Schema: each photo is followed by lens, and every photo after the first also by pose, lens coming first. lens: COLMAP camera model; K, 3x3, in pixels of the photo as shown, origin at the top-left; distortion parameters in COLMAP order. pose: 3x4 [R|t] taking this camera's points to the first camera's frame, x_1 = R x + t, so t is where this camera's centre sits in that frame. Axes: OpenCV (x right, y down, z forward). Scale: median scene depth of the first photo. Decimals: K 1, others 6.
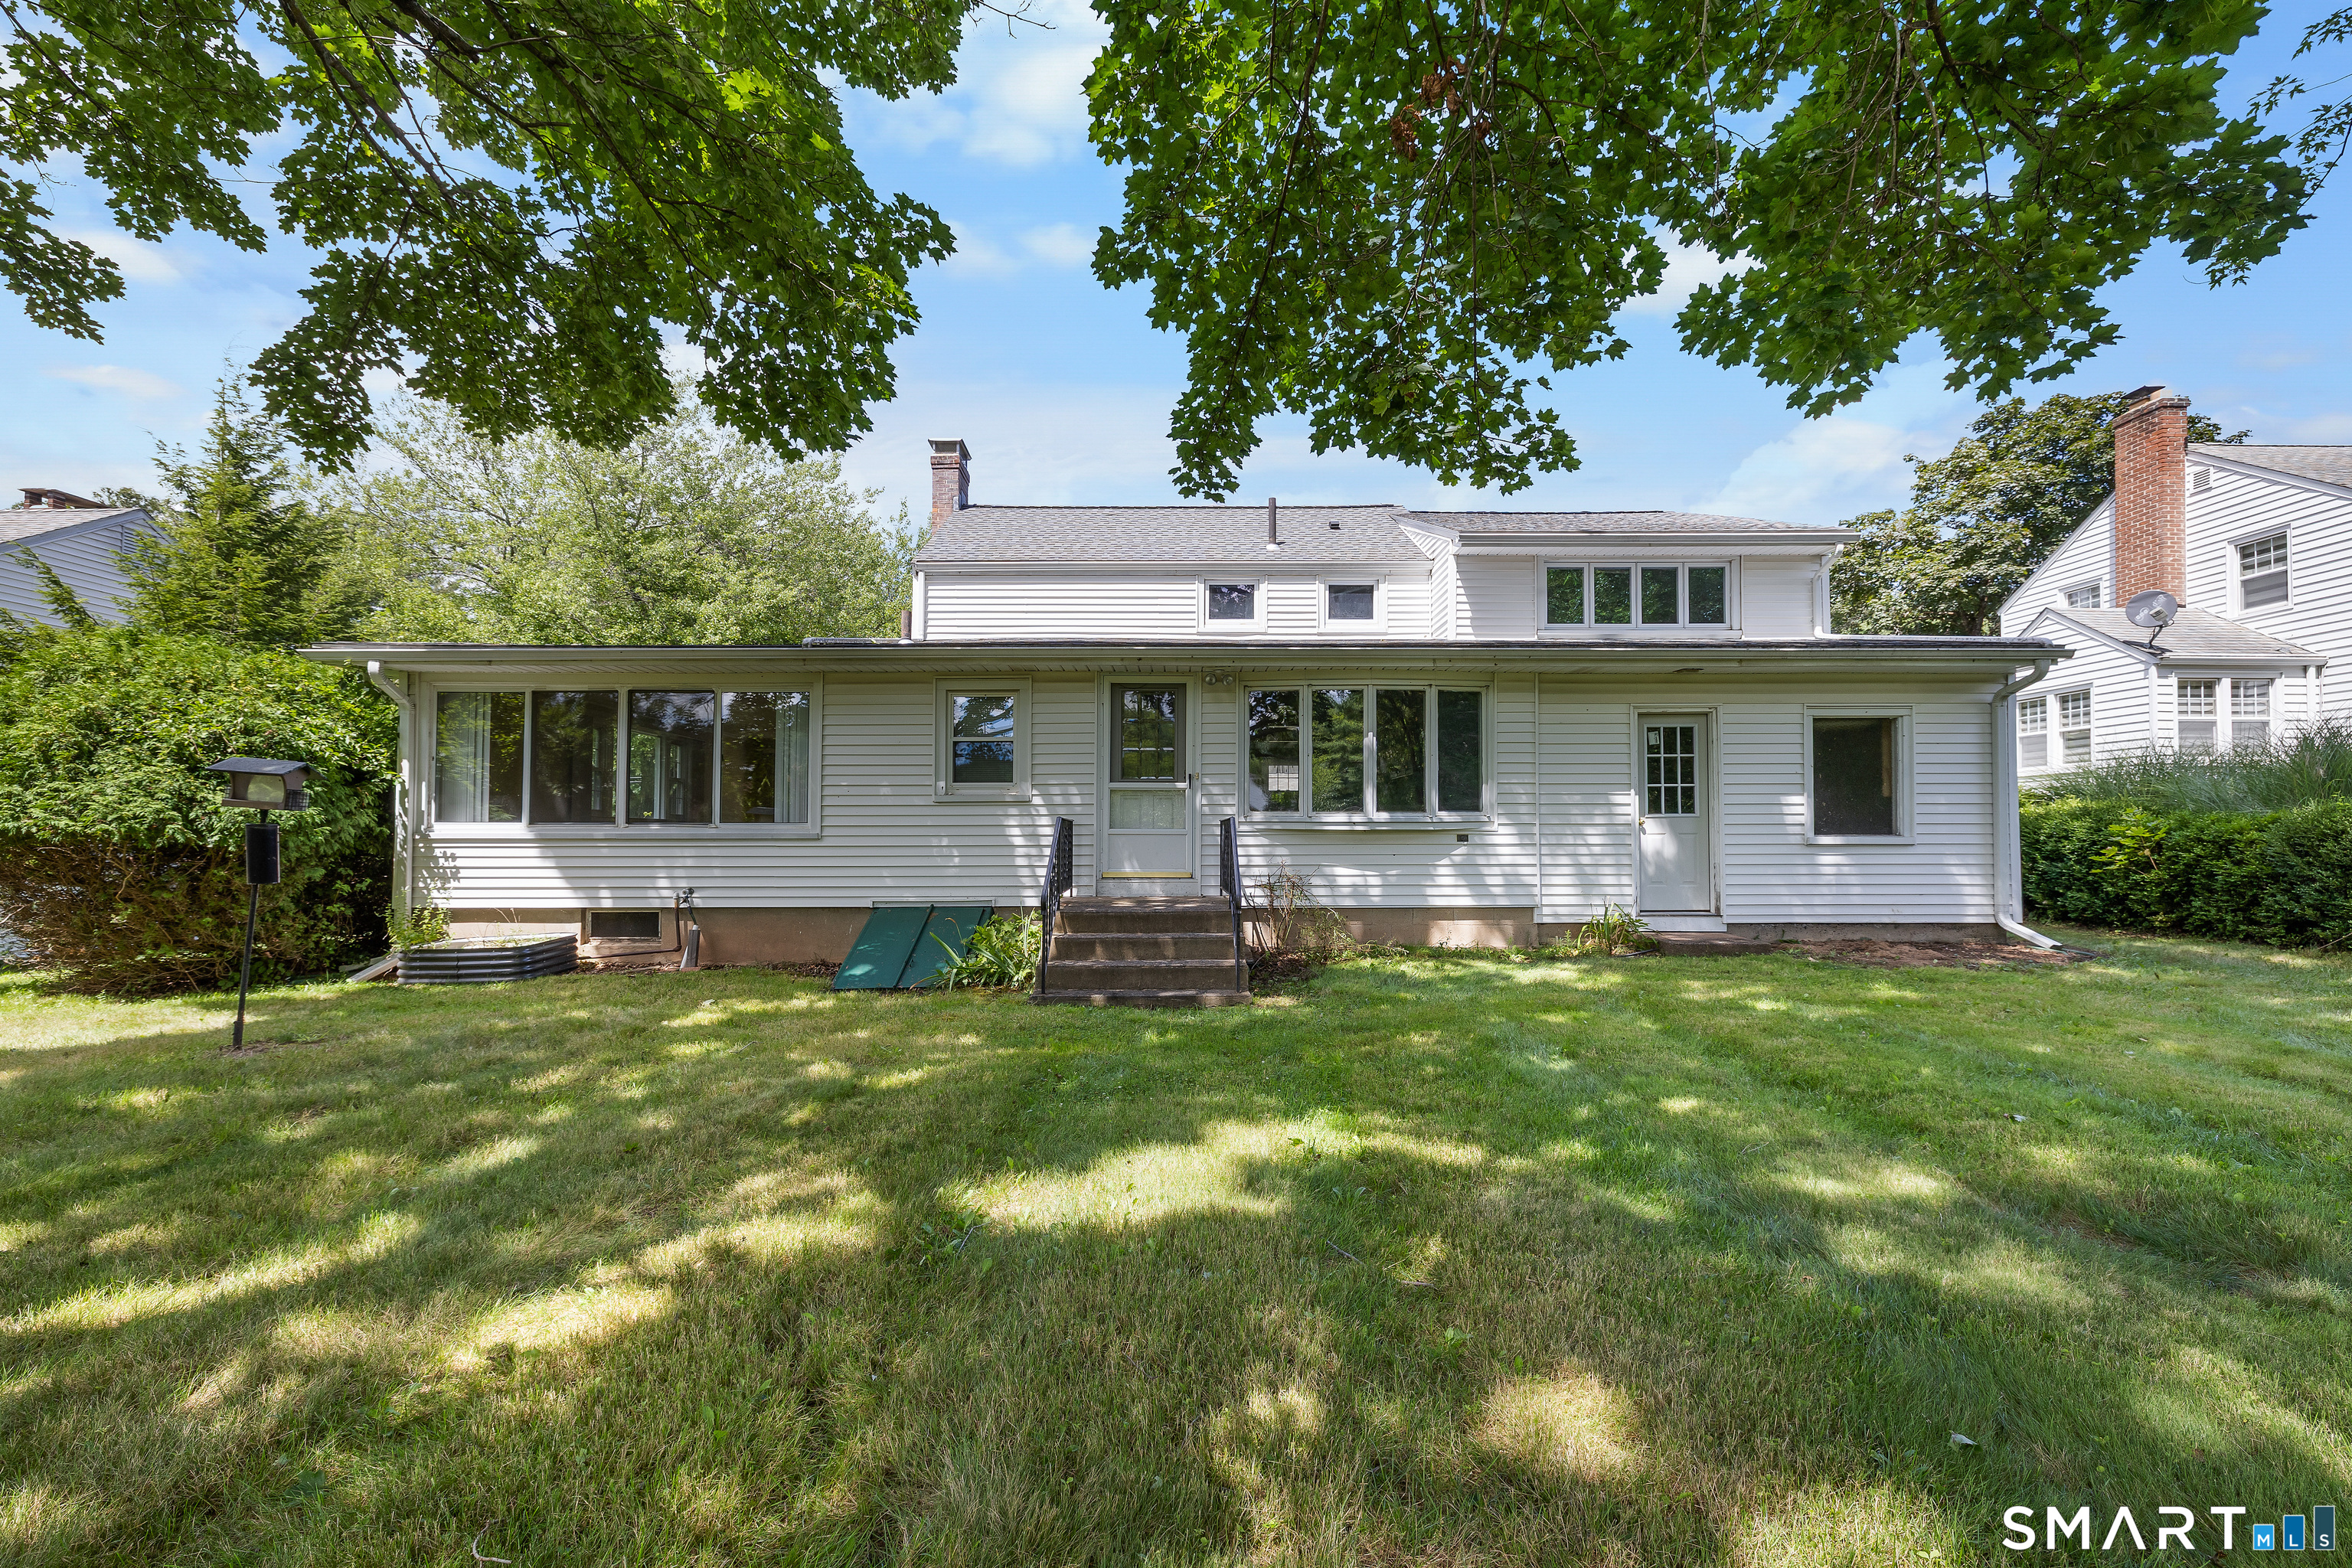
lens RADIAL K [[940.9, 0, 1129.0], [0, 940.9, 815.3], [0, 0, 1]] dist [-0.001594, -0.000082]
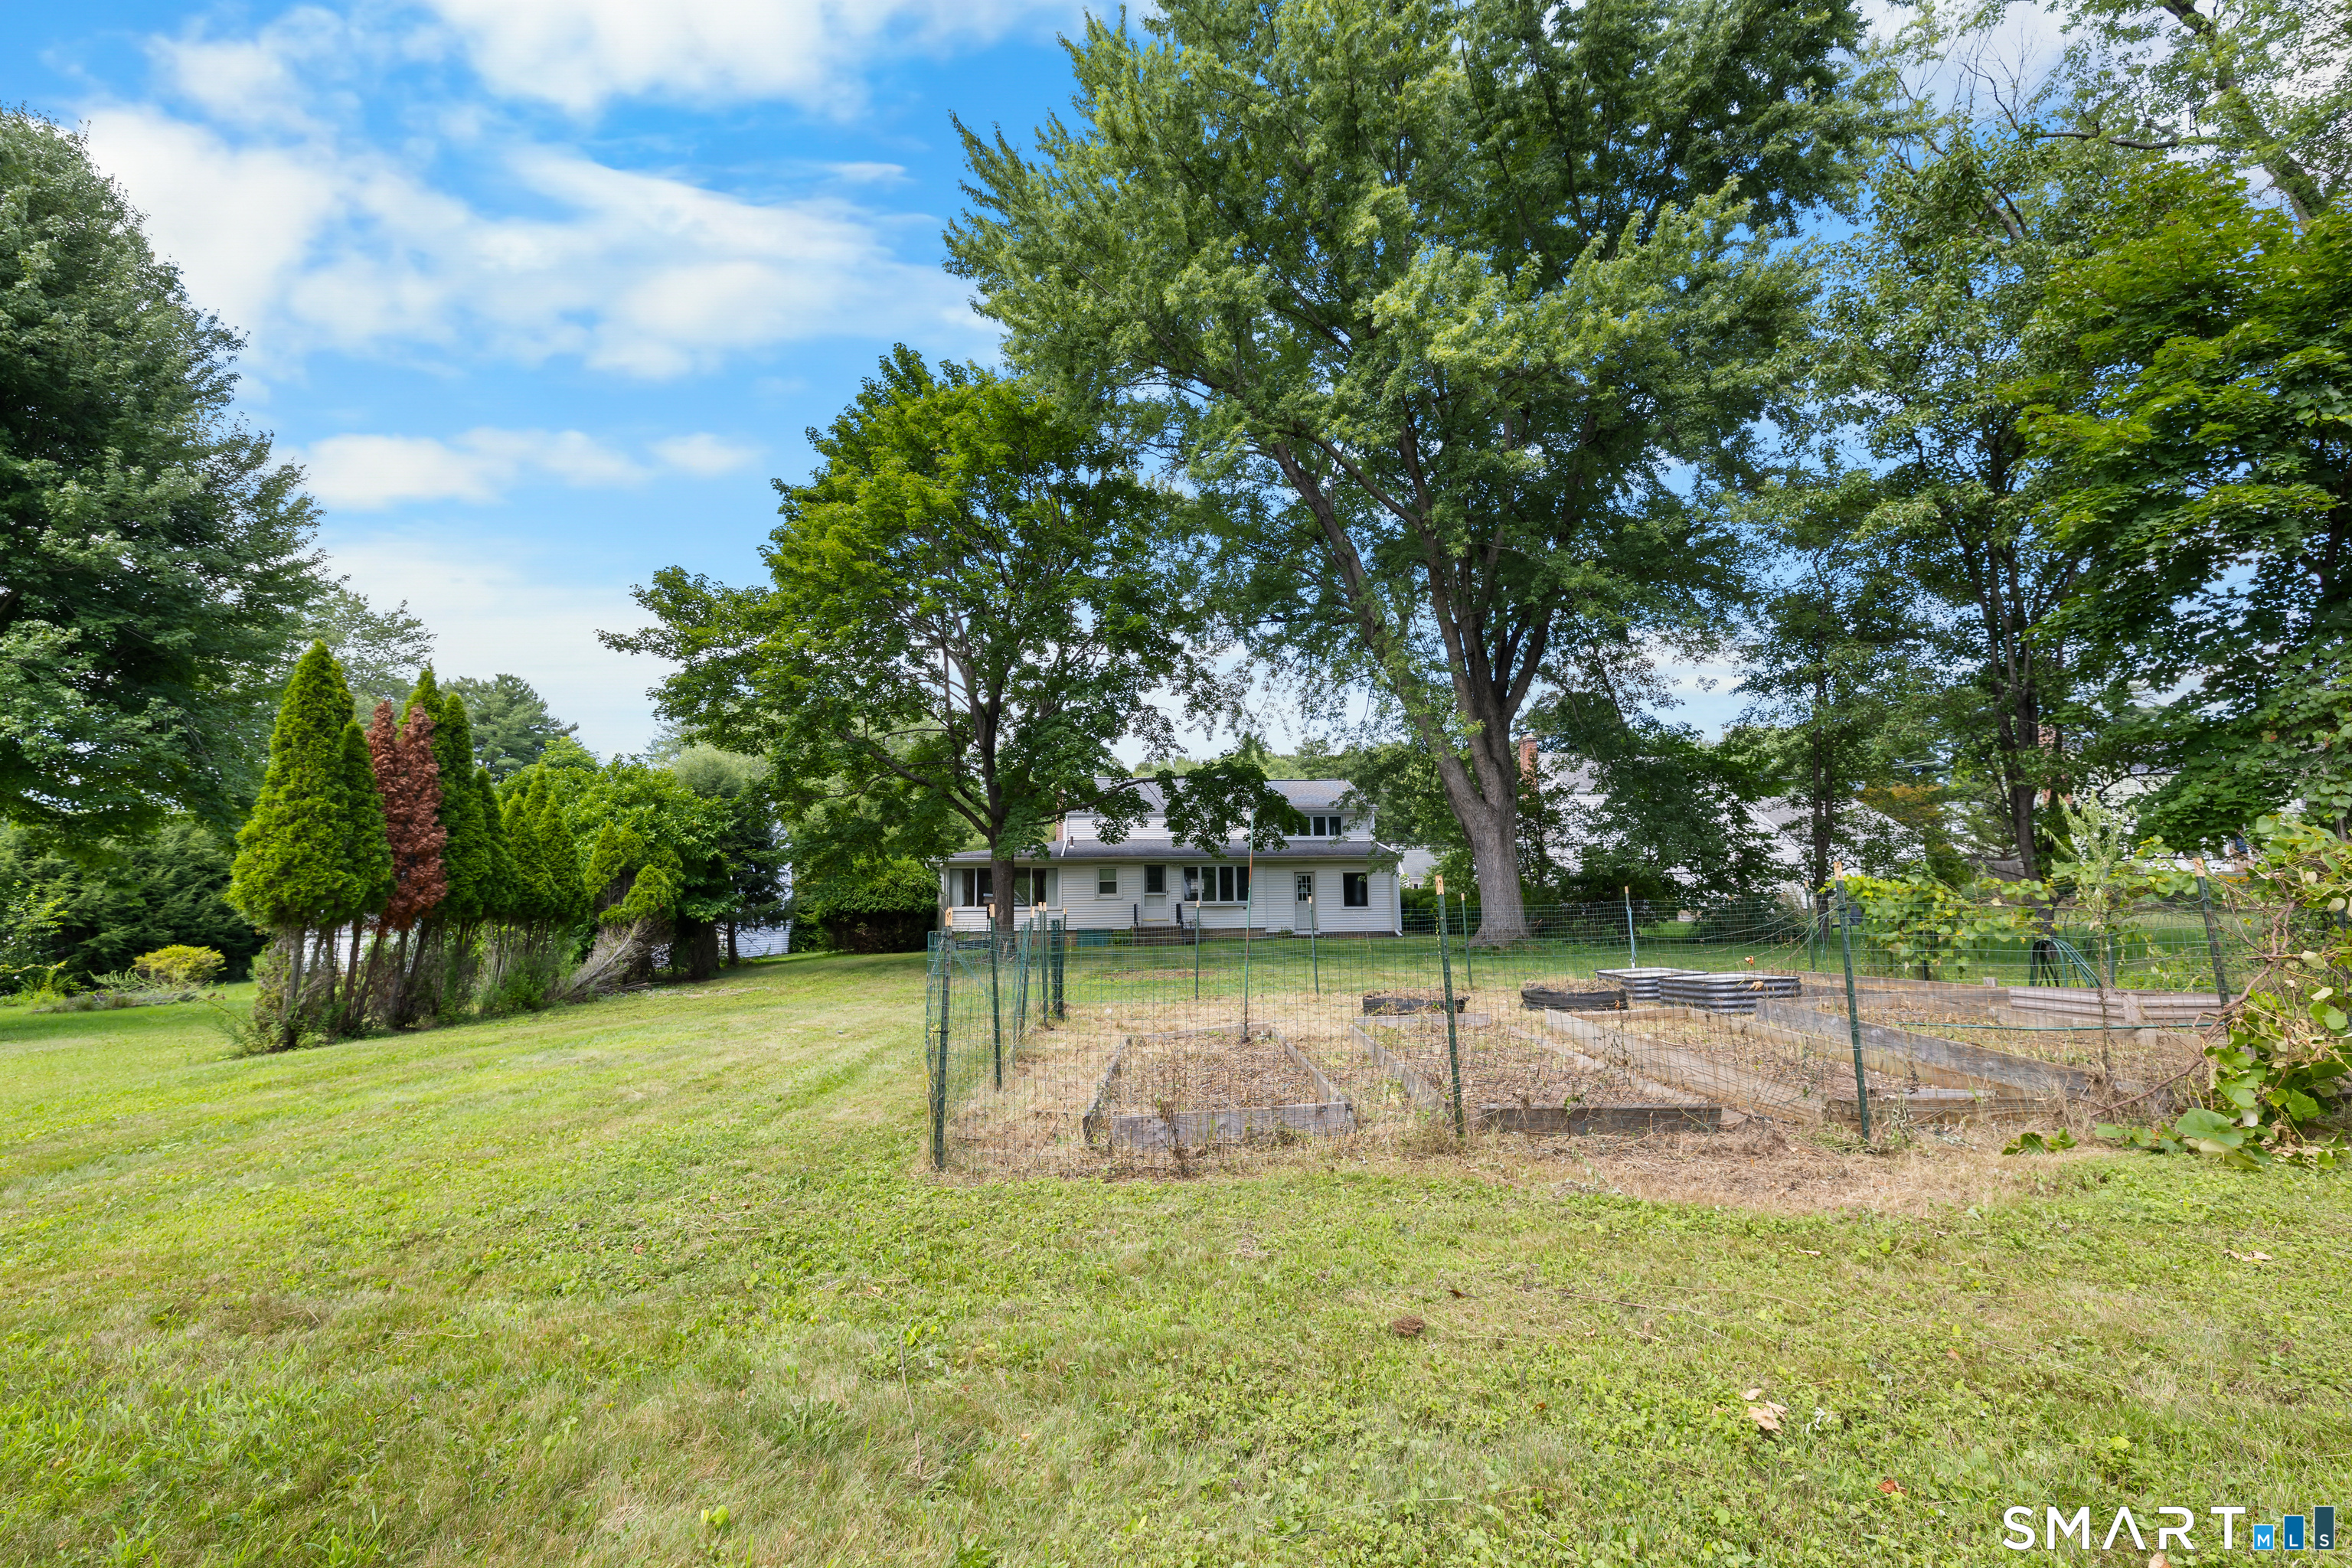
lens RADIAL K [[940.9, 0, 1129.0], [0, 940.9, 815.3], [0, 0, 1]] dist [-0.001594, -0.000082]
pose [[0.998296, -0.001970, 0.058316, -0.294143], [0.006372, 0.997134, -0.075390, -0.061351], [-0.058000, 0.075634, 0.995447, -2.603347]]
